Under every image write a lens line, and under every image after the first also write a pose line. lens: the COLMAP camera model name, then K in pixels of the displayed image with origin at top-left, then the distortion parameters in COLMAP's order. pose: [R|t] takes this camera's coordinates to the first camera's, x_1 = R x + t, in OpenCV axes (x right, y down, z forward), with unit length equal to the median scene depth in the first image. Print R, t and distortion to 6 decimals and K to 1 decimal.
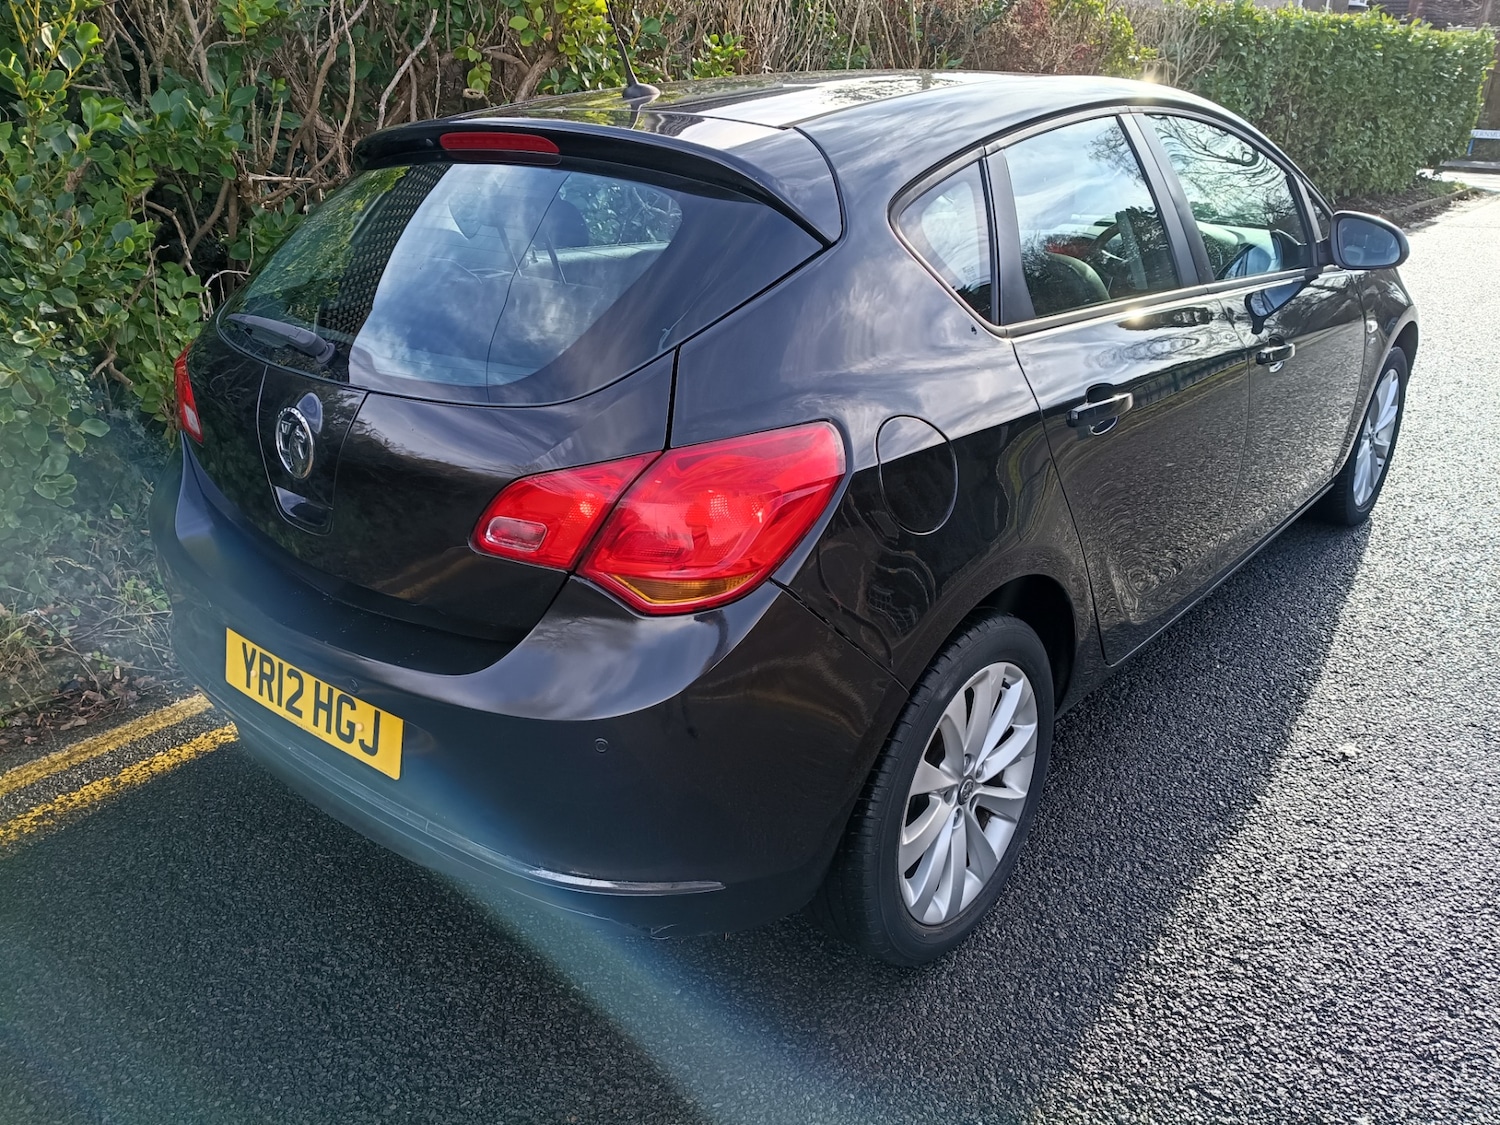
lens RADIAL K [[1171.6, 0, 737.5], [0, 1171.6, 583.6], [0, 0, 1]] dist [-0.021270, 0.008139]
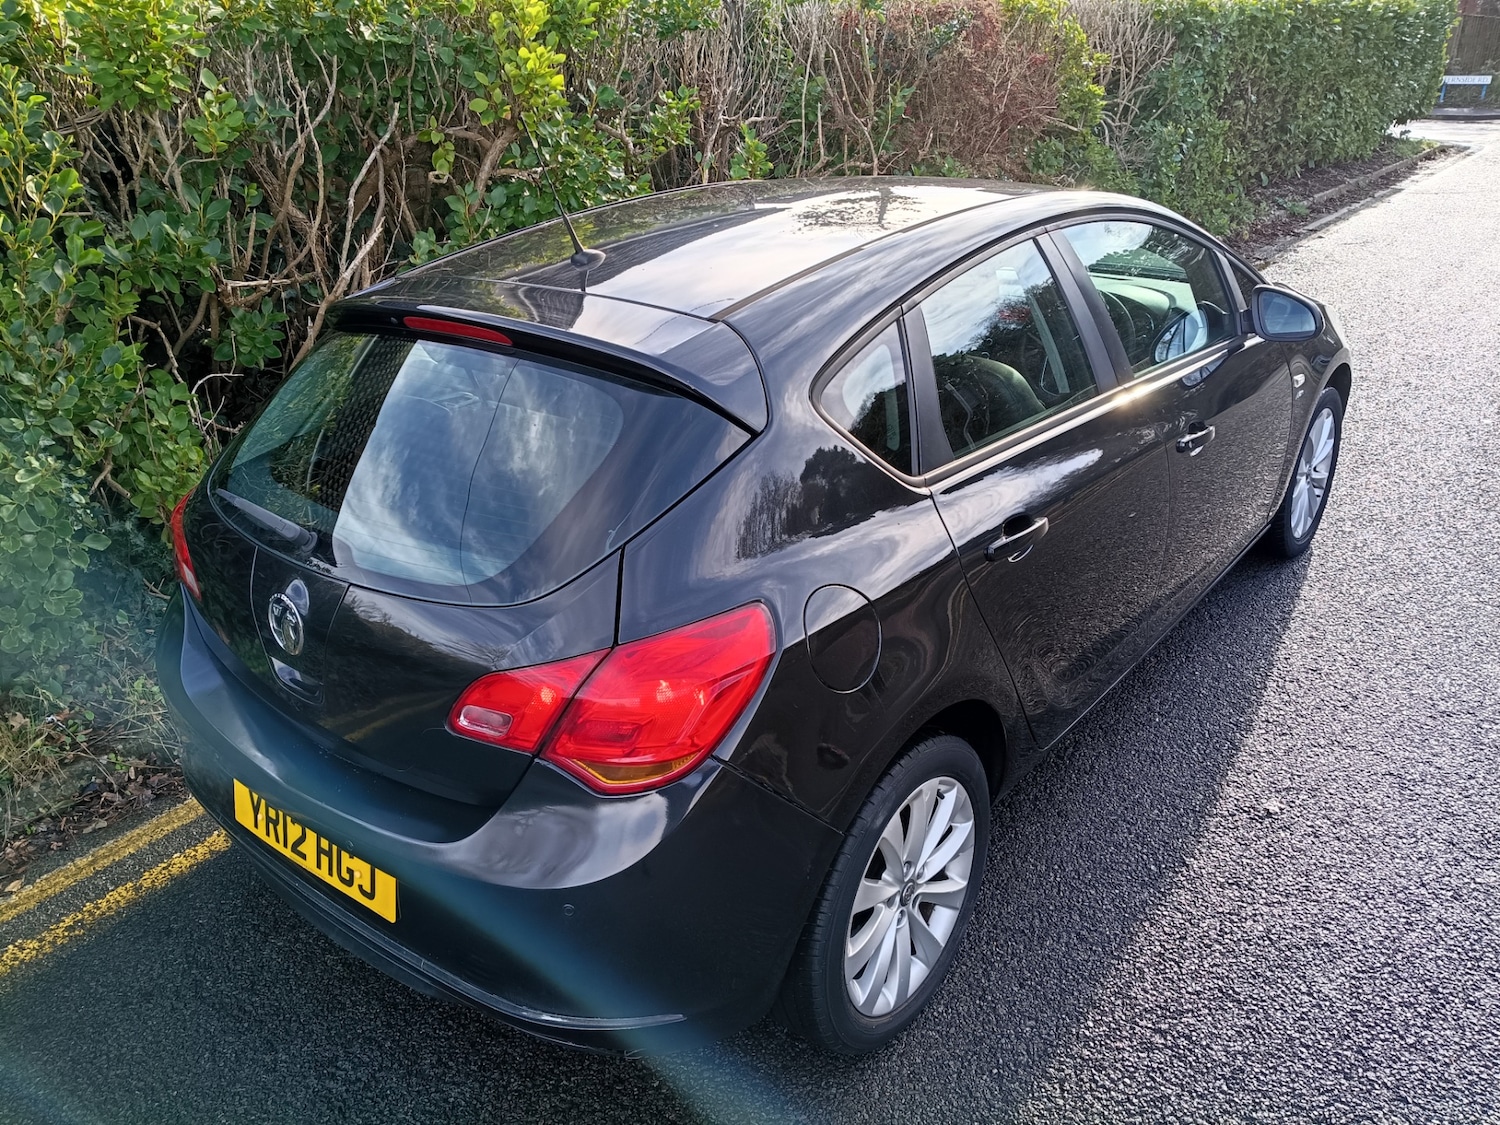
lens RADIAL K [[1178.8, 0, 741.4], [0, 1178.8, 561.1], [0, 0, 1]] dist [-0.019698, 0.005668]
pose [[0.999053, -0.043489, 0.001631, 0.041740], [0.043423, 0.998630, 0.029188, -0.148879], [-0.002898, -0.029089, 0.999573, -0.089613]]
